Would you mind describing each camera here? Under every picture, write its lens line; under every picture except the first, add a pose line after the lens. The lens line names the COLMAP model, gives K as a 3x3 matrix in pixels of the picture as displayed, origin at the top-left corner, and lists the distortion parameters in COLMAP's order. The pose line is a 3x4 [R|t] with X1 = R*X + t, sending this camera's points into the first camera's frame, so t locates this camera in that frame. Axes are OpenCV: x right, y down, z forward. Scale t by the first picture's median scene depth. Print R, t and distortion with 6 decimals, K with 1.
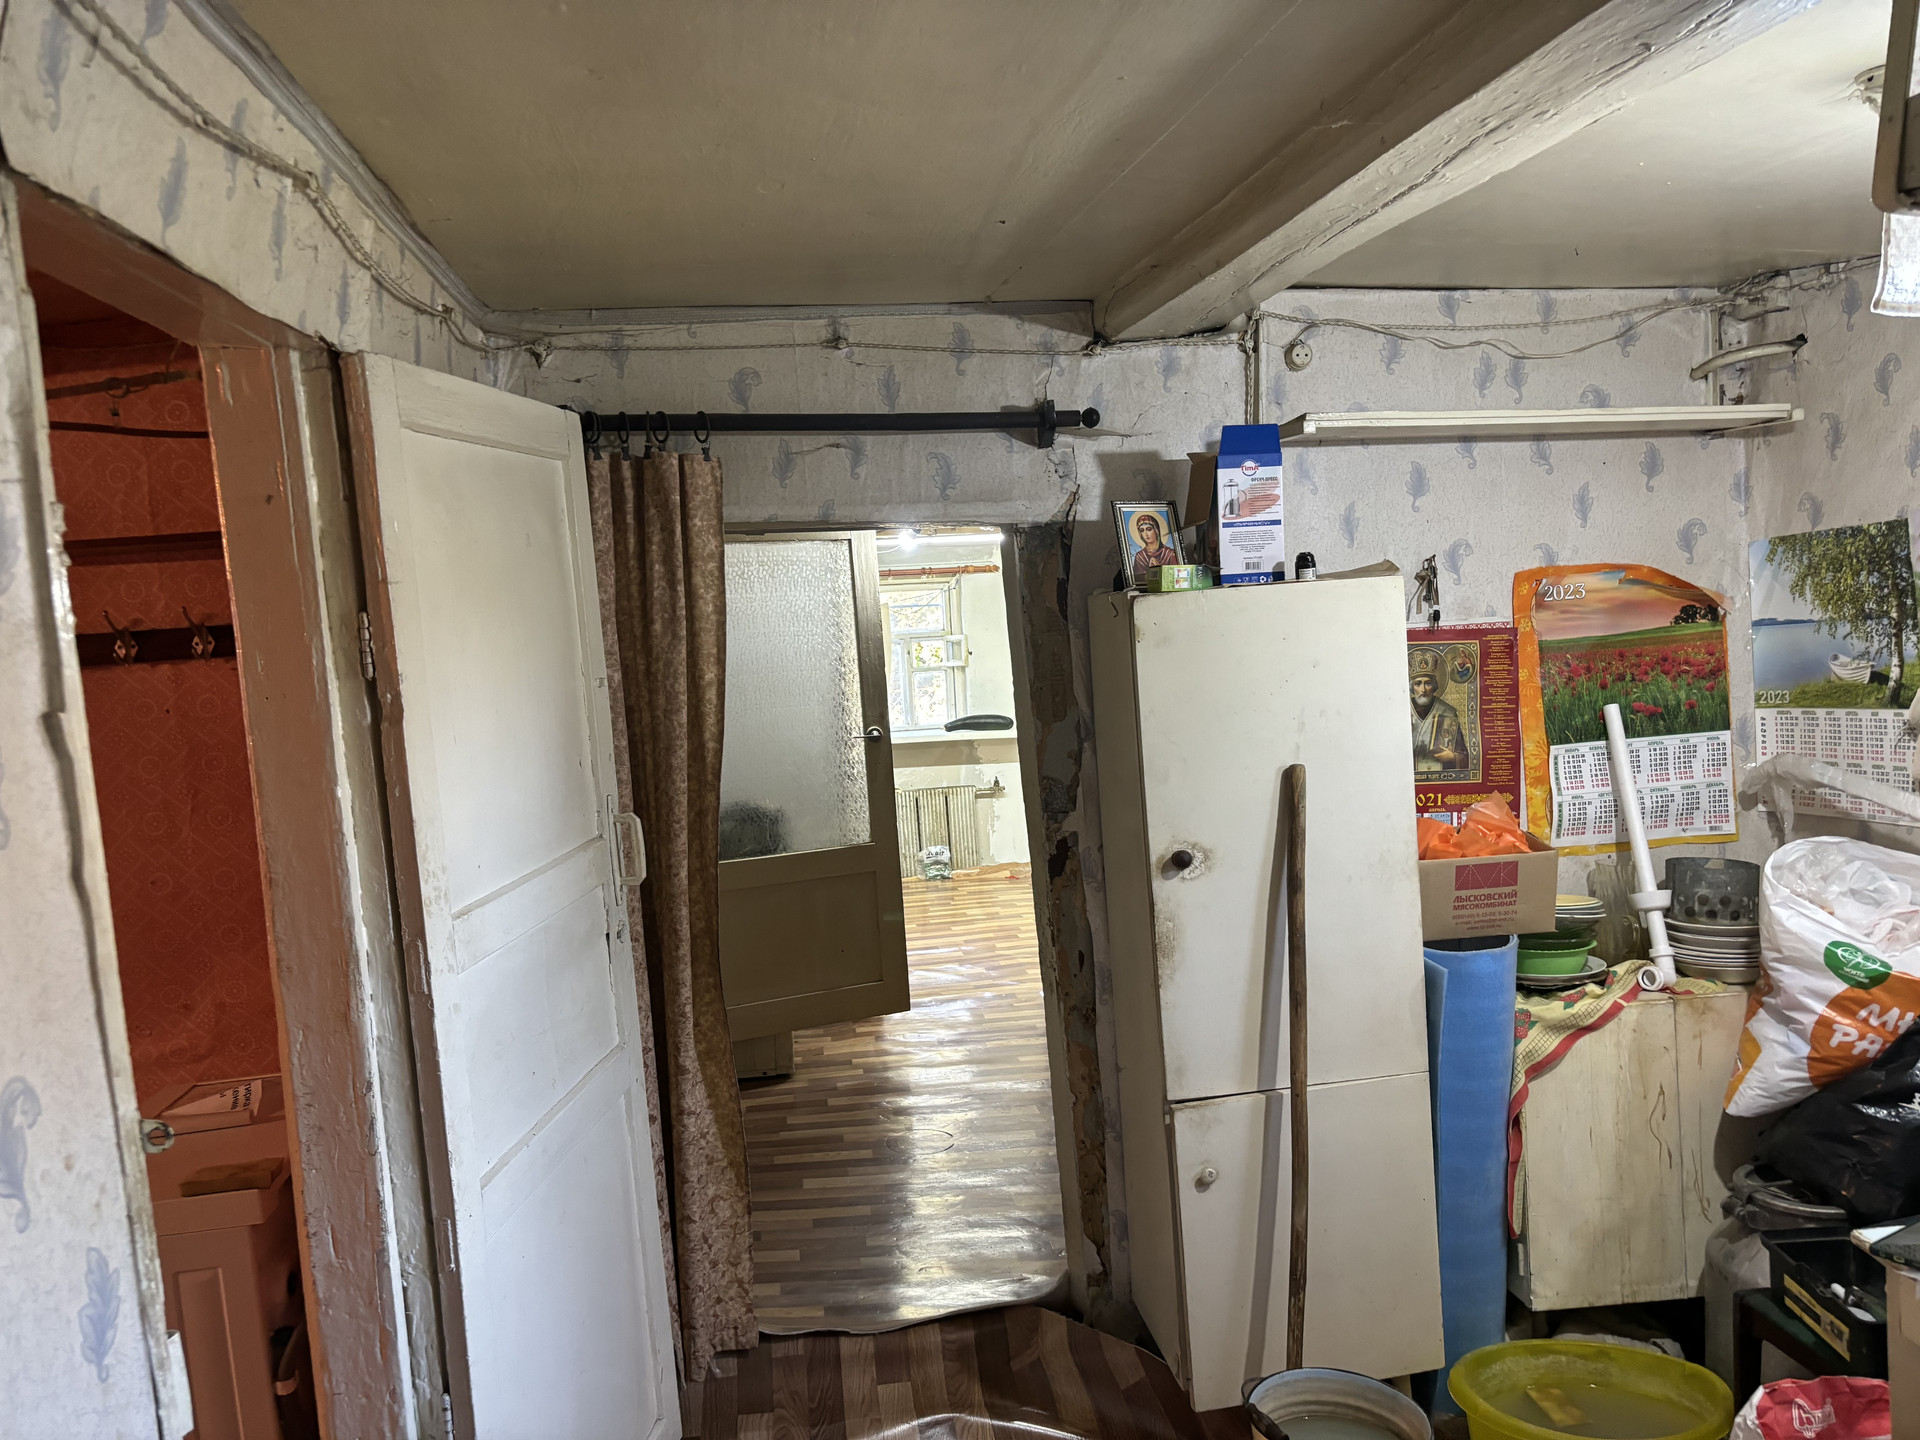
lens RADIAL K [[1446.1, 0, 957.3], [0, 1446.1, 734.7], [0, 0, 1]] dist [0.062360, -0.074882]
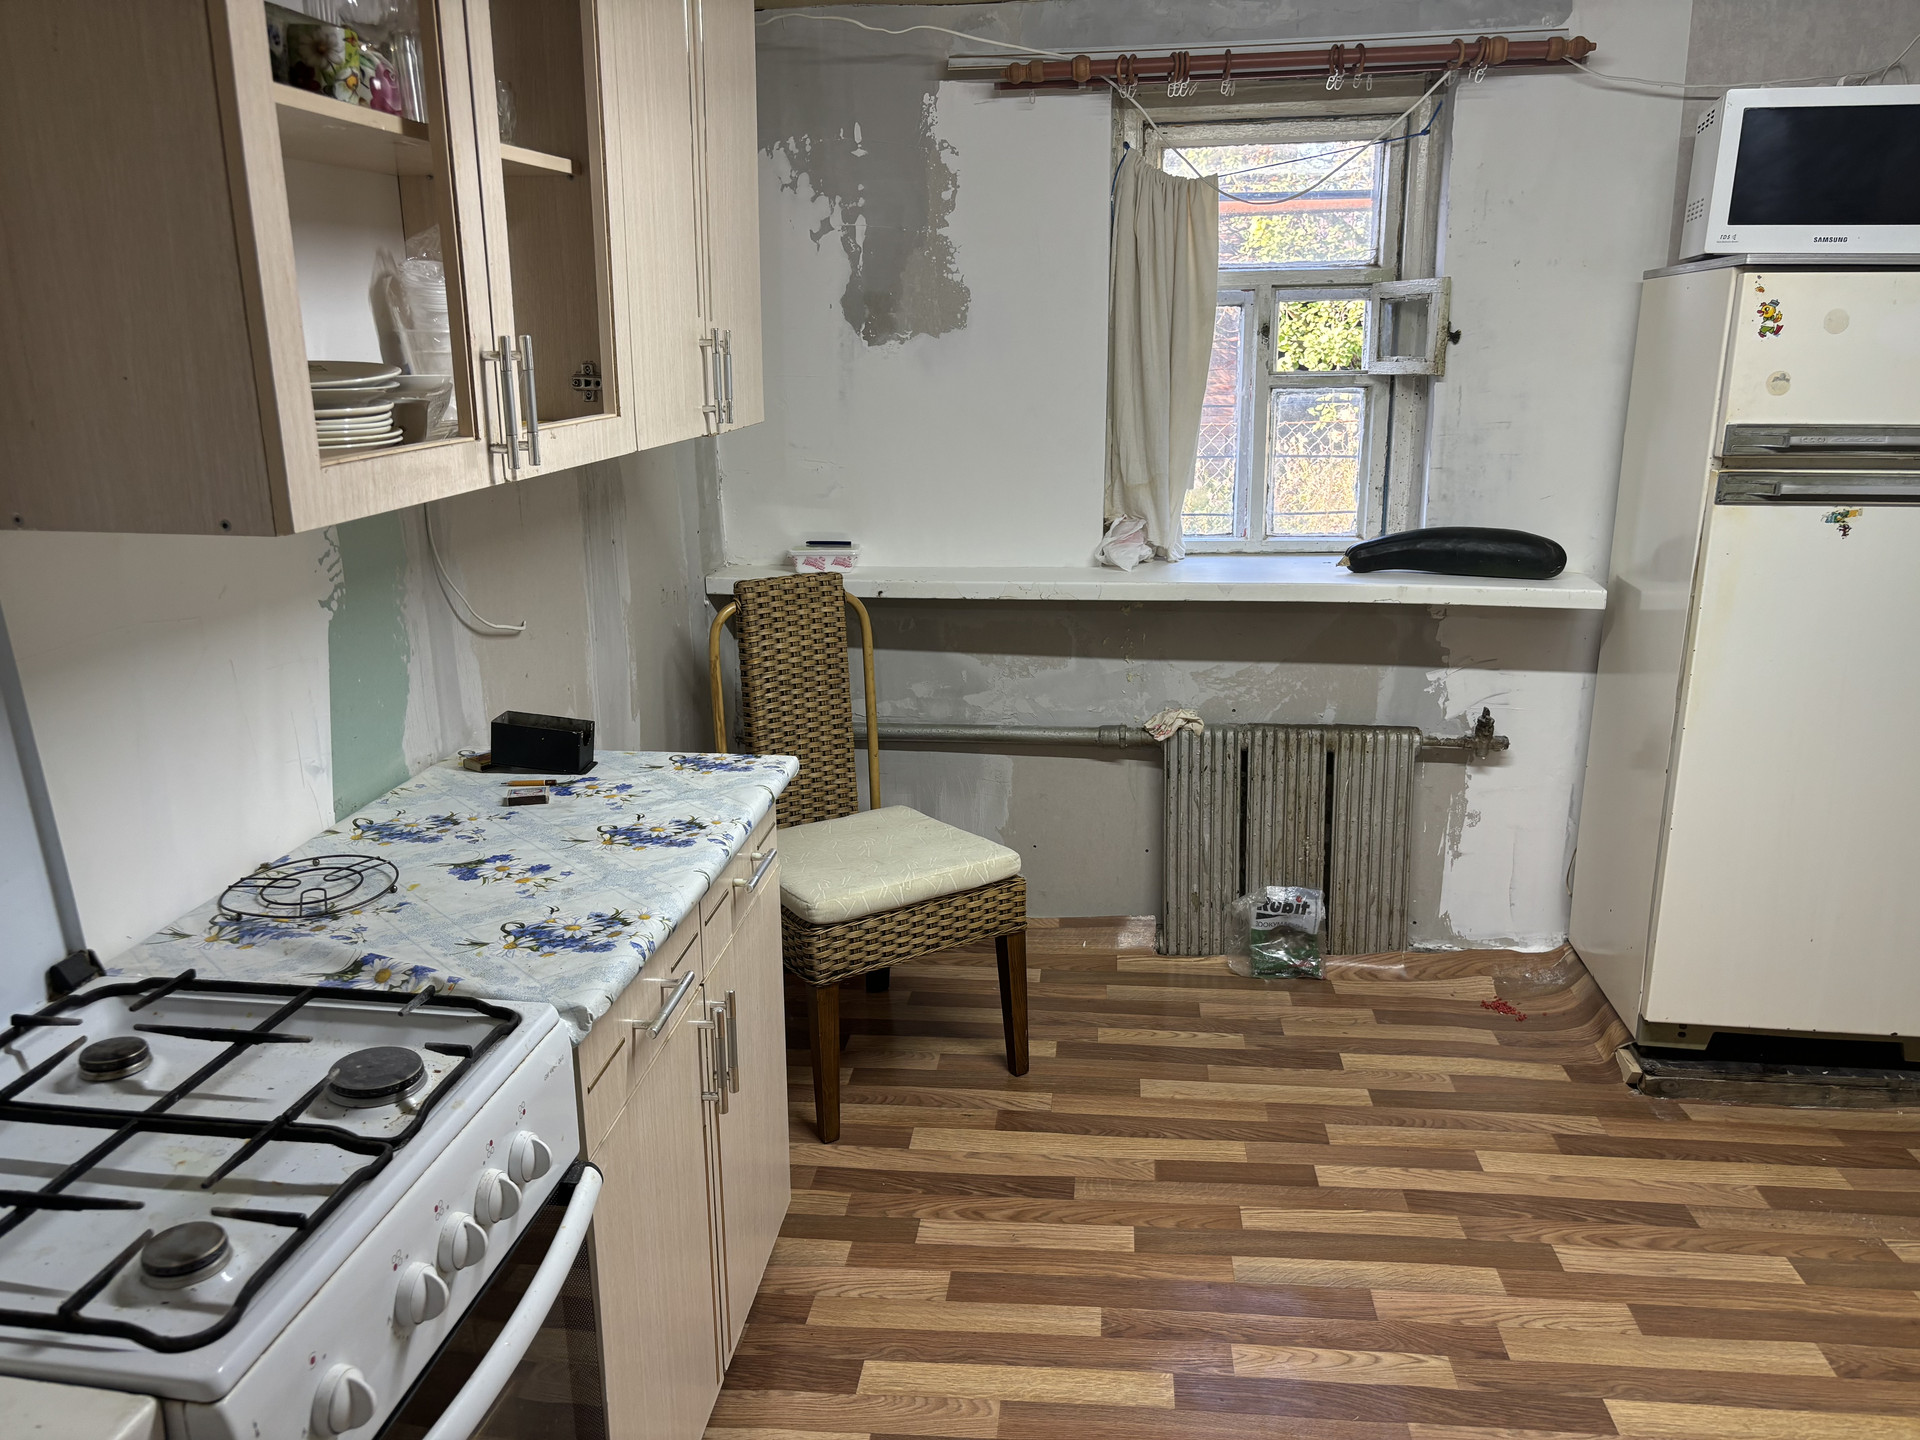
lens RADIAL K [[1446.1, 0, 964.3], [0, 1446.1, 734.3], [0, 0, 1]] dist [0.062360, -0.074882]
pose [[0.969702, 0.100209, -0.222792, -0.050032], [-0.055398, 0.978439, 0.198969, -0.087792], [0.237927, -0.180598, 0.954345, 2.004713]]
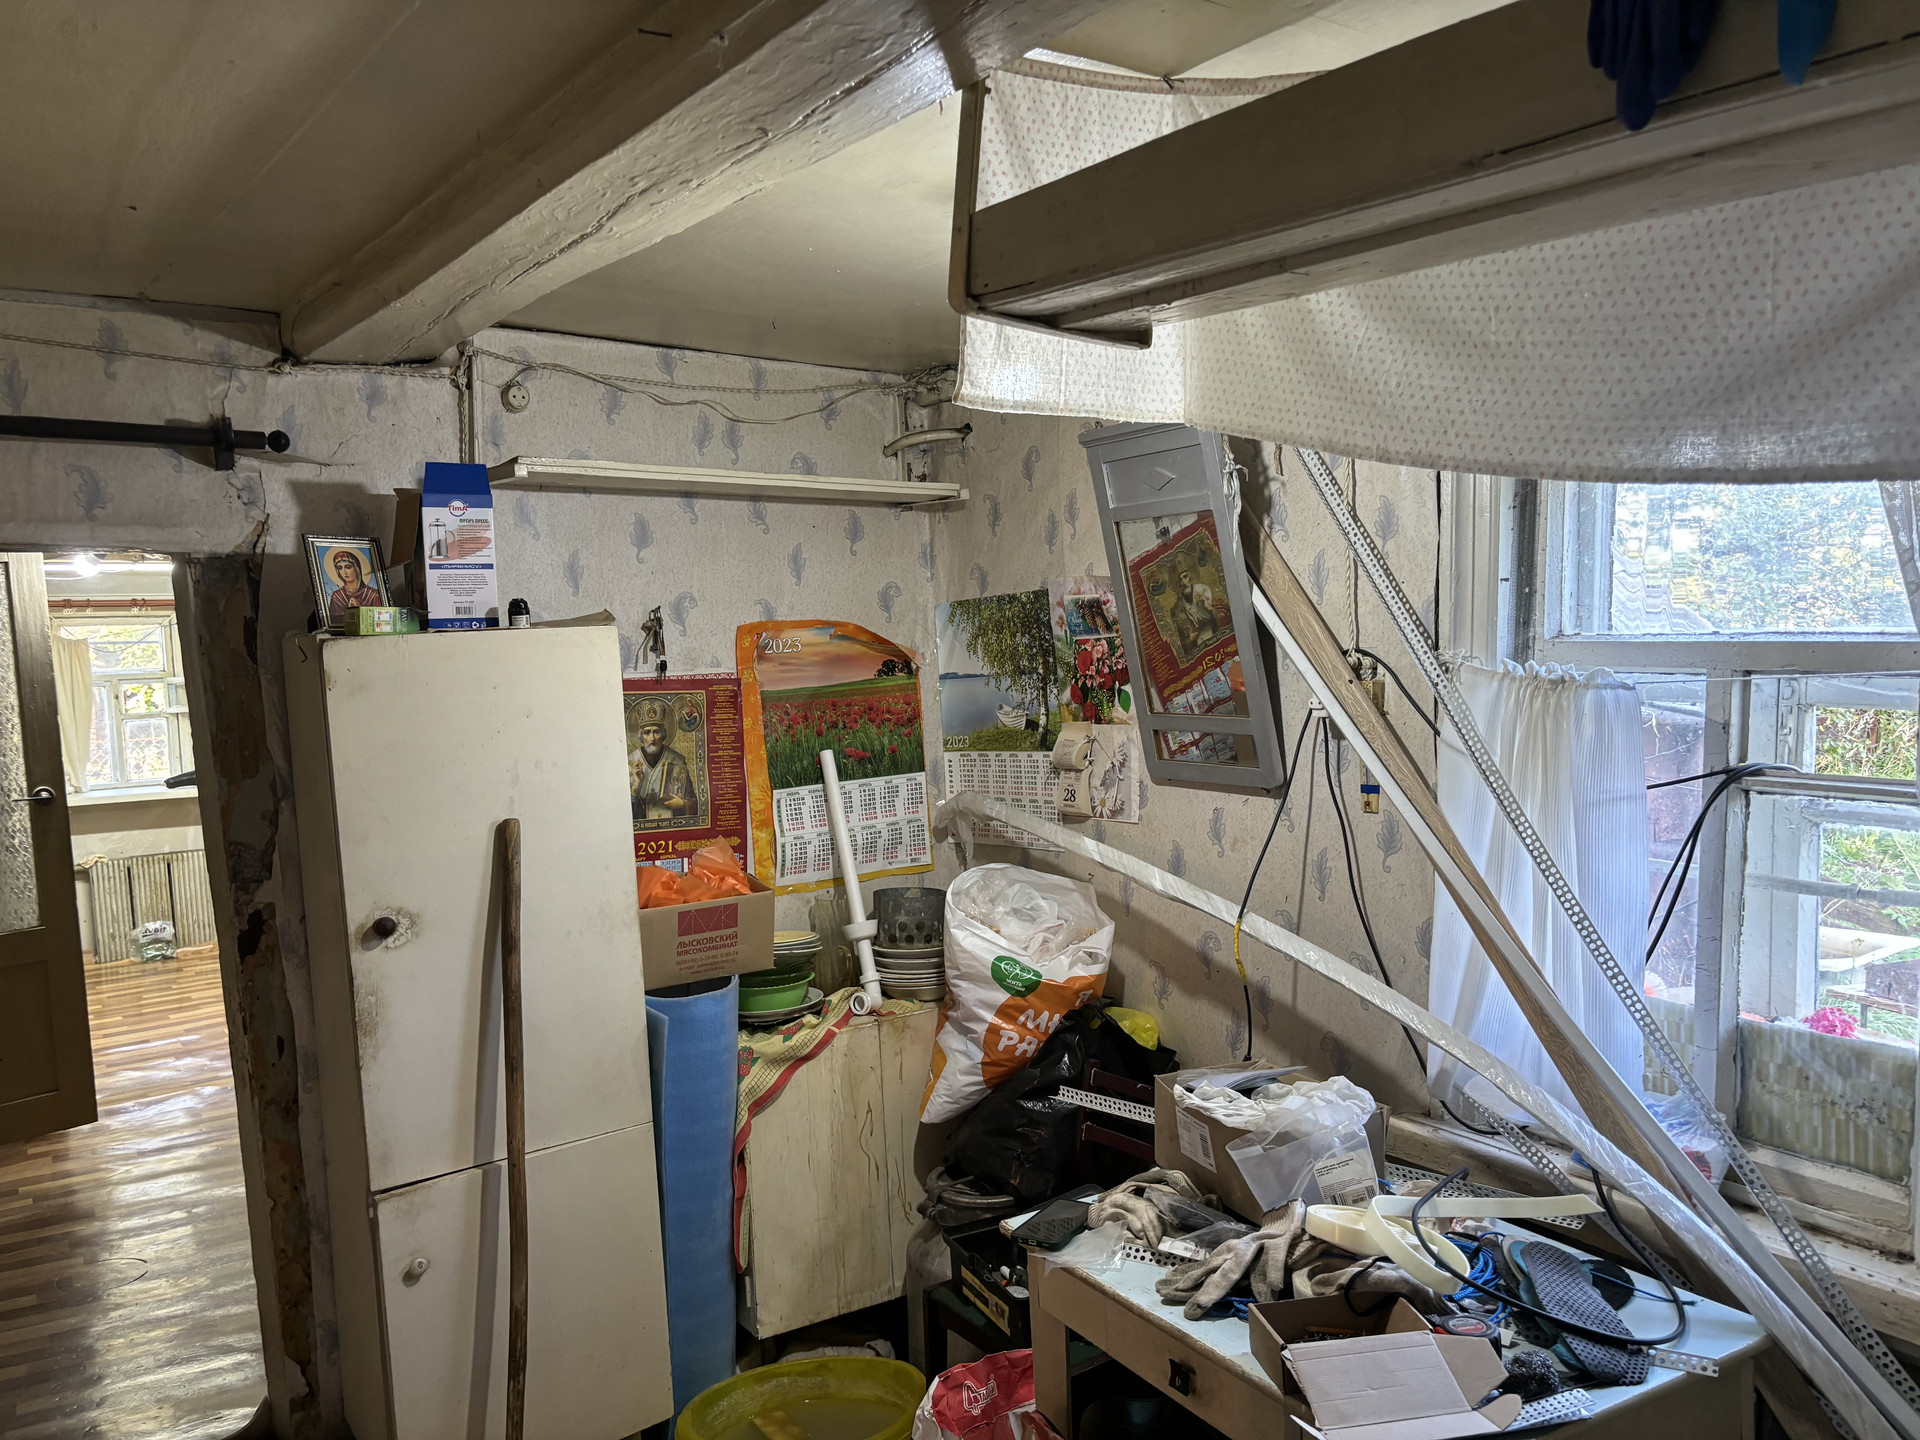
lens RADIAL K [[1446.1, 0, 946.3], [0, 1446.1, 739.8], [0, 0, 1]] dist [0.062360, -0.074882]
pose [[0.893846, -0.011058, 0.448238, 0.053391], [0.023609, 0.999470, -0.022422, -0.002876], [-0.447753, 0.030625, 0.893633, 0.008360]]
